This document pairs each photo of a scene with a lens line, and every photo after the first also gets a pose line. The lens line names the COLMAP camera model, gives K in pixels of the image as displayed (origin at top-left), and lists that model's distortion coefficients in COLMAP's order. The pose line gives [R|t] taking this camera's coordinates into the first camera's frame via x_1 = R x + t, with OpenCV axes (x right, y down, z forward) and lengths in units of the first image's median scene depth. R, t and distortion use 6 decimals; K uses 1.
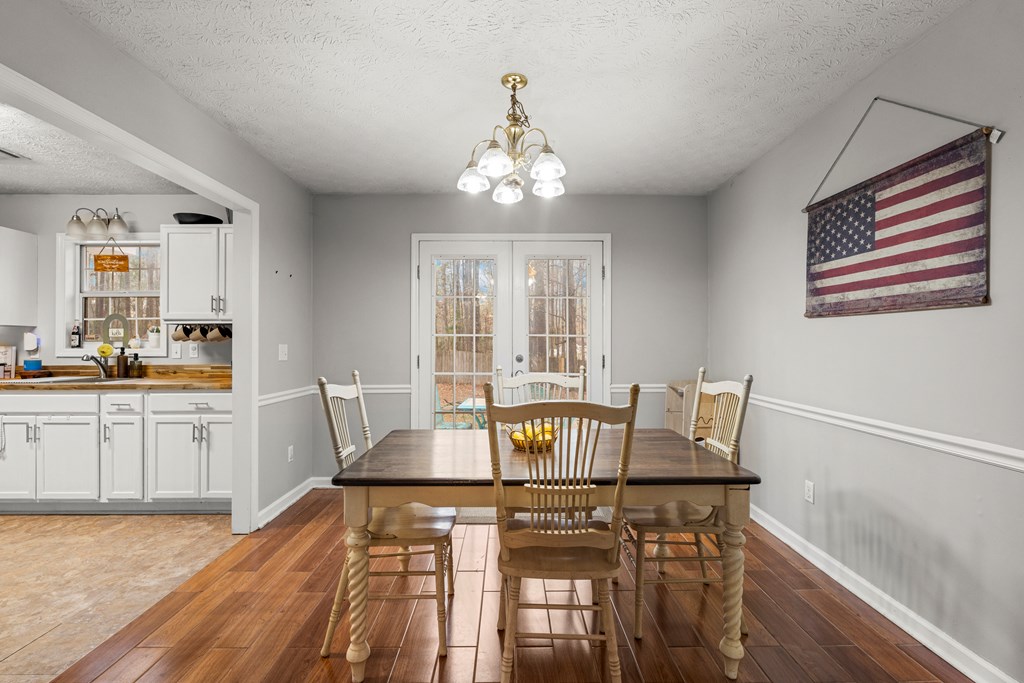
lens RADIAL K [[458.3, 0, 511.9], [0, 458.3, 337.4], [0, 0, 1]] dist [-0.000146, 0.000006]
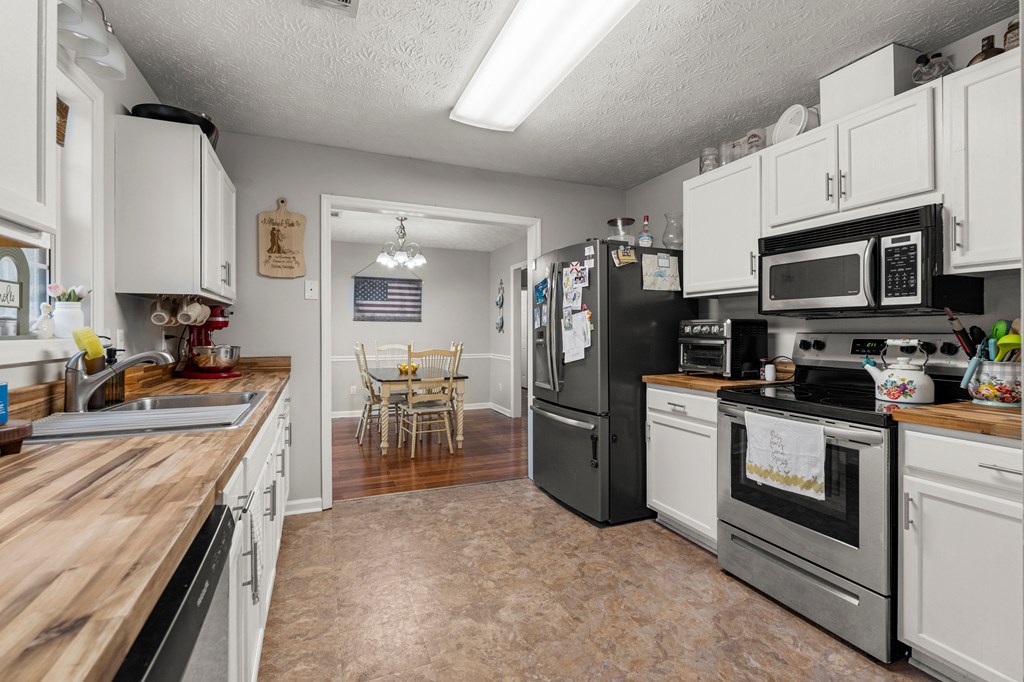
lens RADIAL K [[458.3, 0, 511.9], [0, 458.3, 336.9], [0, 0, 1]] dist [-0.000146, 0.000006]
pose [[-0.388473, -0.008358, 0.921422, -2.091576], [-0.010245, 0.999936, 0.004751, 0.025741], [-0.921403, -0.007595, -0.388534, 1.228681]]
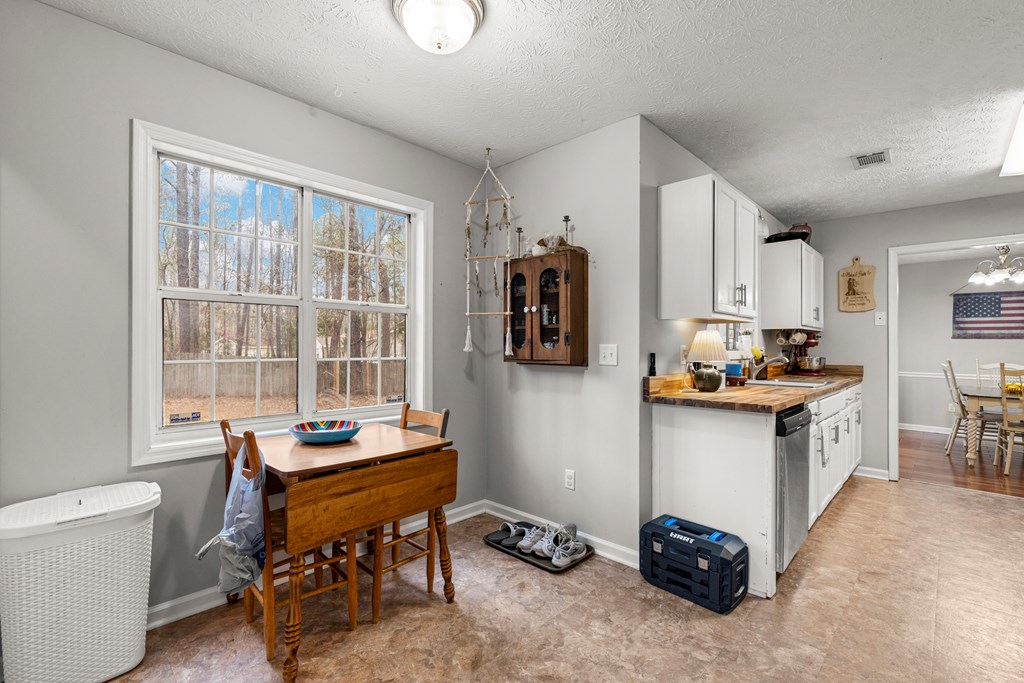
lens RADIAL K [[458.3, 0, 511.9], [0, 458.3, 337.4], [0, 0, 1]] dist [-0.000146, 0.000006]
pose [[0.691702, 0.021466, 0.721864, -2.949527], [-0.017604, 0.999762, -0.012861, 0.026660], [-0.721968, -0.003812, 0.691916, 1.050452]]
